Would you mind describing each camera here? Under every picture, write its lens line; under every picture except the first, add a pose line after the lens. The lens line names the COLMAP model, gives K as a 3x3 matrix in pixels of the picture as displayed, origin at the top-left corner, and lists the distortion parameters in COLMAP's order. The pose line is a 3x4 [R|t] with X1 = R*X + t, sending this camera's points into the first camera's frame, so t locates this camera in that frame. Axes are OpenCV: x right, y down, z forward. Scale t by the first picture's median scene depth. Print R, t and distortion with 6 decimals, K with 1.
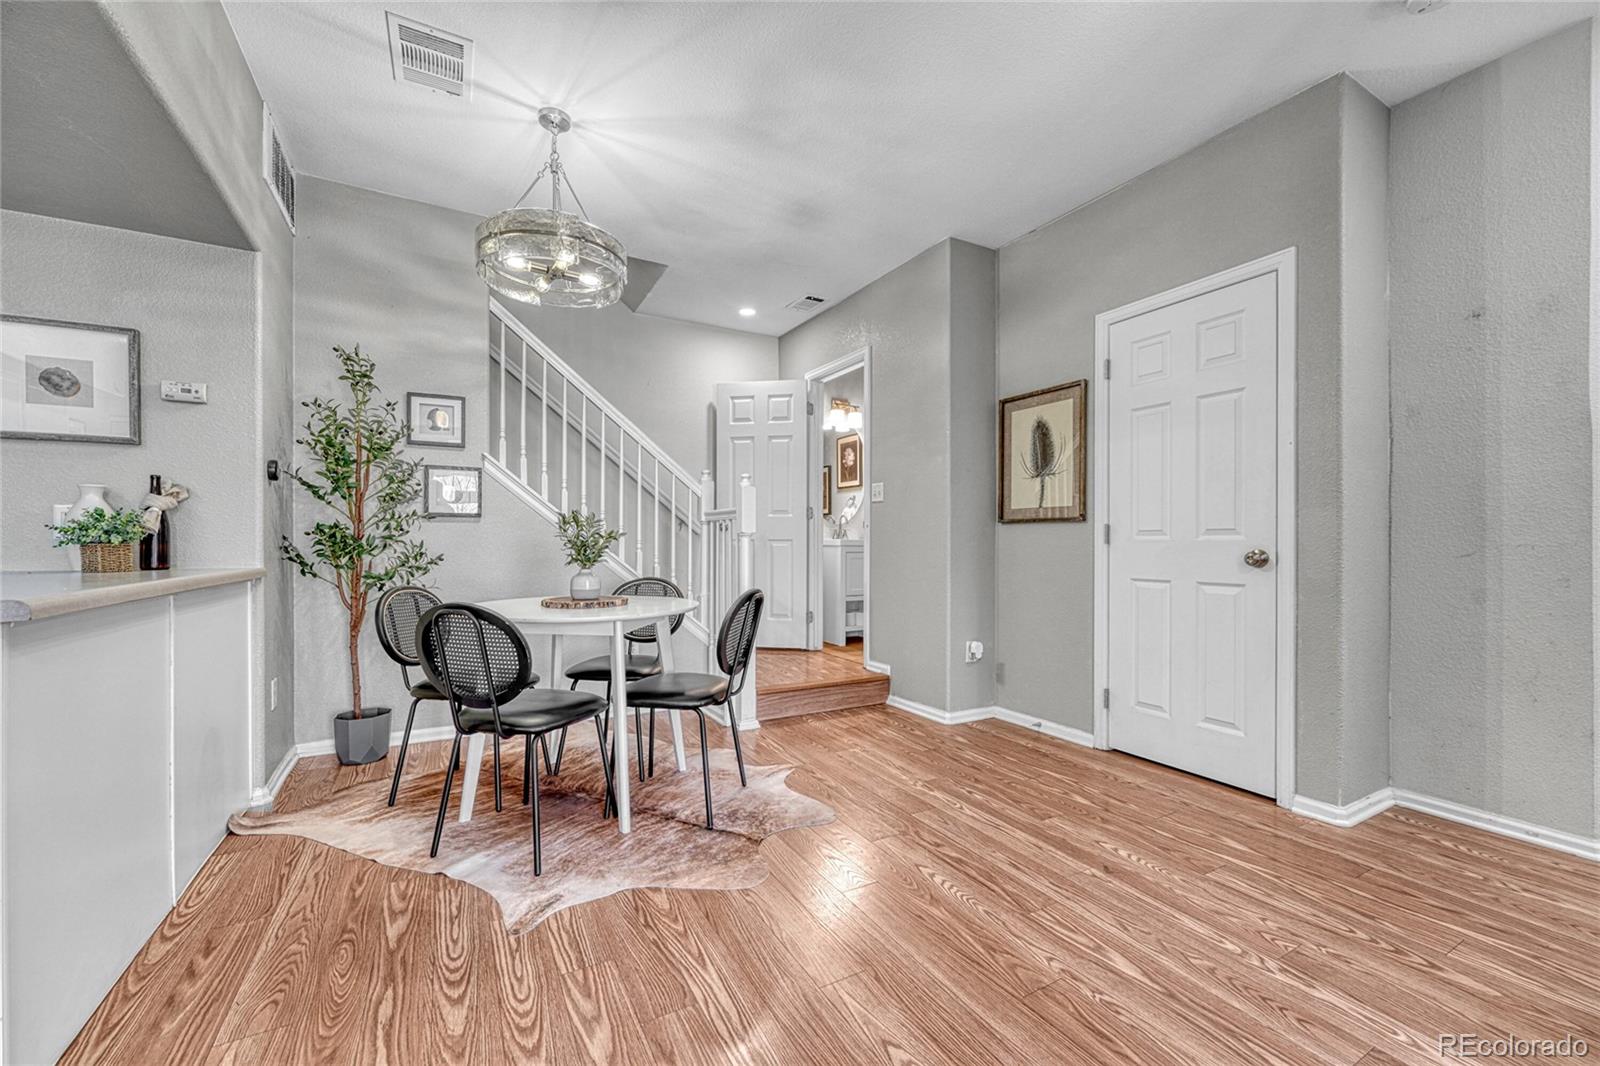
lens RADIAL K [[633.5, 0, 797.5], [0, 633.5, 542.8], [0, 0, 1]] dist [-0.005332, 0.001447]
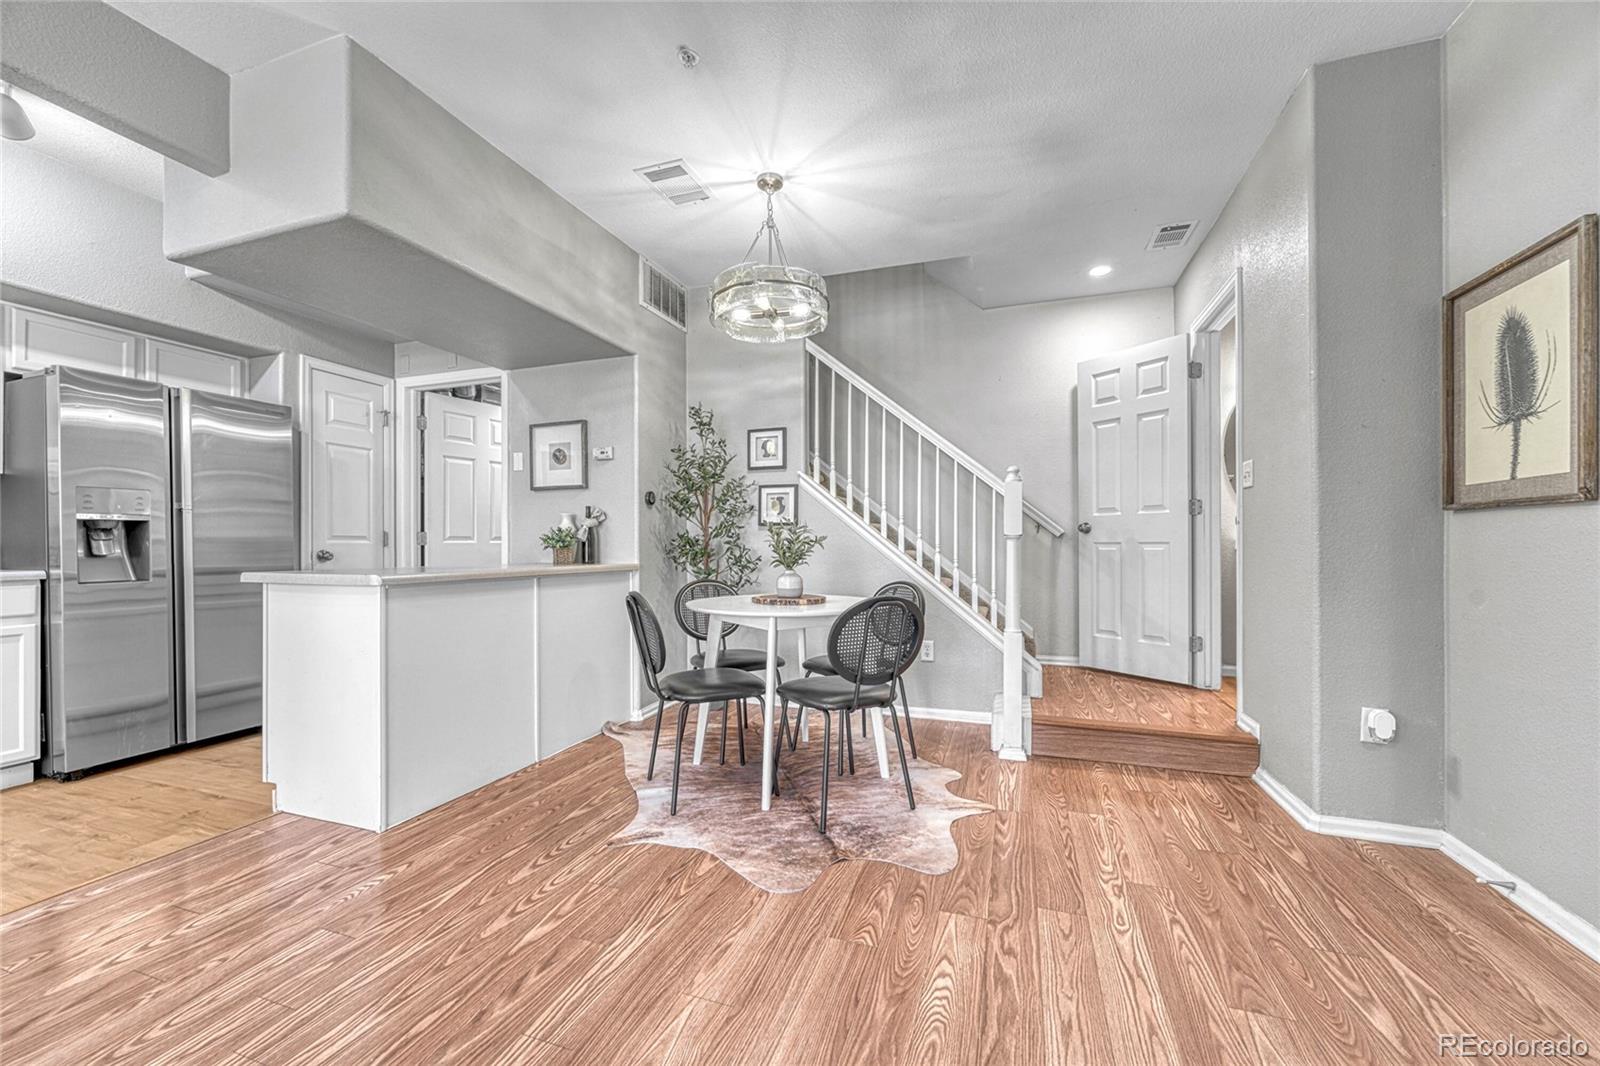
lens RADIAL K [[633.5, 0, 796.0], [0, 633.5, 543.8], [0, 0, 1]] dist [-0.005332, 0.001447]
pose [[0.666483, -0.005225, -0.745502, 0.461838], [0.001938, 0.999984, -0.005277, 0.000360], [0.745518, 0.002072, 0.666482, 0.238932]]
